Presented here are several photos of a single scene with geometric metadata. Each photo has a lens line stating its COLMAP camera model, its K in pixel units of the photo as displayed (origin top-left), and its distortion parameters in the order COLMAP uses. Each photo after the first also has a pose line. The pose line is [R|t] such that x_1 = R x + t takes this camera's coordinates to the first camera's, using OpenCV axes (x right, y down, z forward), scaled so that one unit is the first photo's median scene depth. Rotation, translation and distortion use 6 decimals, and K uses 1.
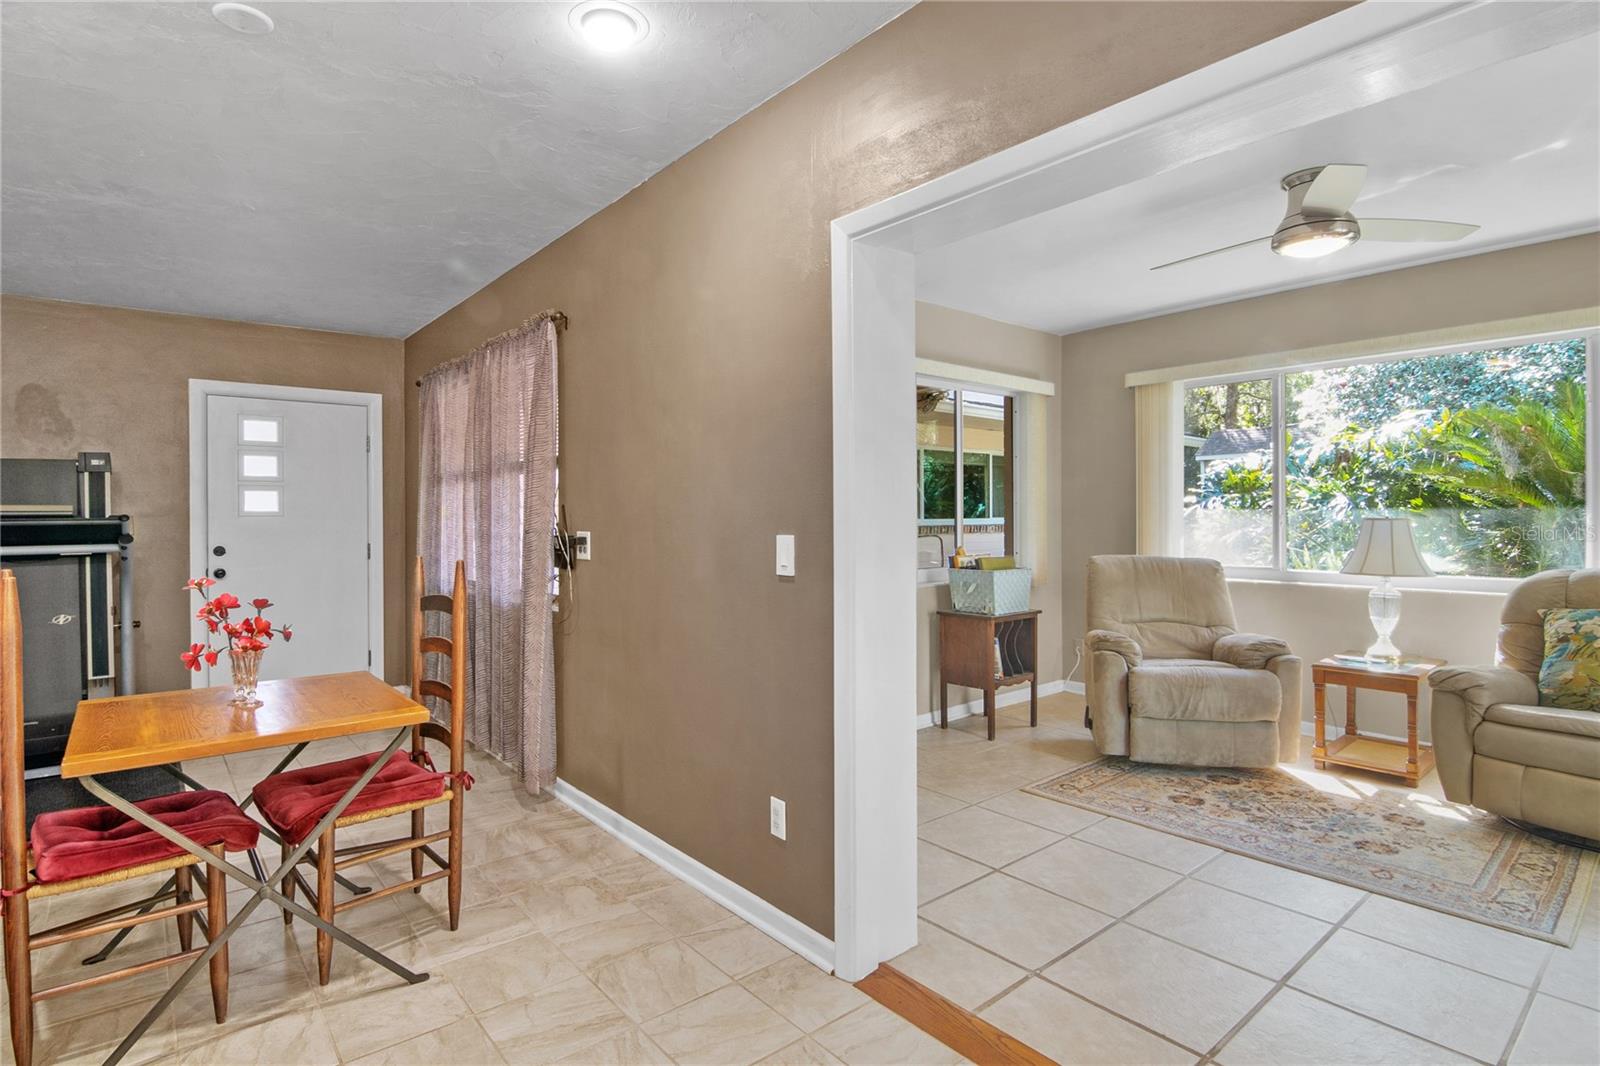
lens RADIAL K [[815.2, 0, 792.9], [0, 815.2, 511.9], [0, 0, 1]] dist [-0.015269, -0.003050]
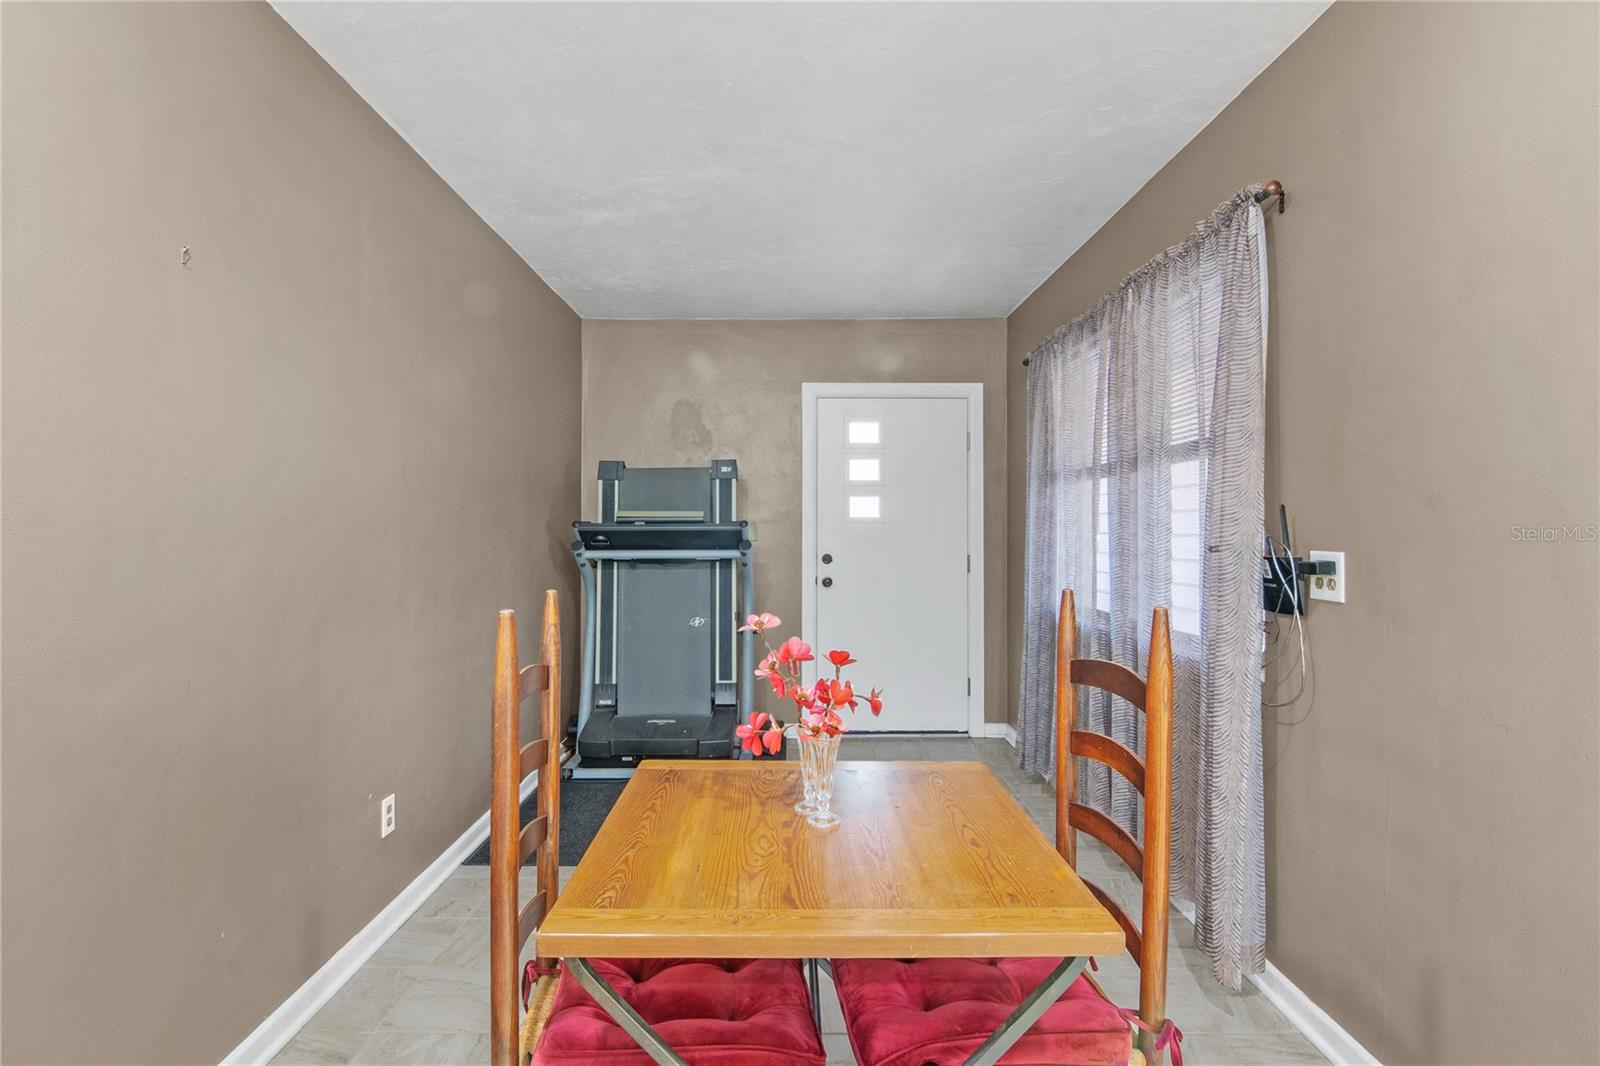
lens RADIAL K [[815.2, 0, 798.6], [0, 815.2, 525.8], [0, 0, 1]] dist [-0.015269, -0.003050]
pose [[0.781388, 0.006989, -0.624007, -0.153770], [-0.003204, 0.999969, 0.007187, 0.002420], [0.624038, -0.003616, 0.781386, 0.259910]]
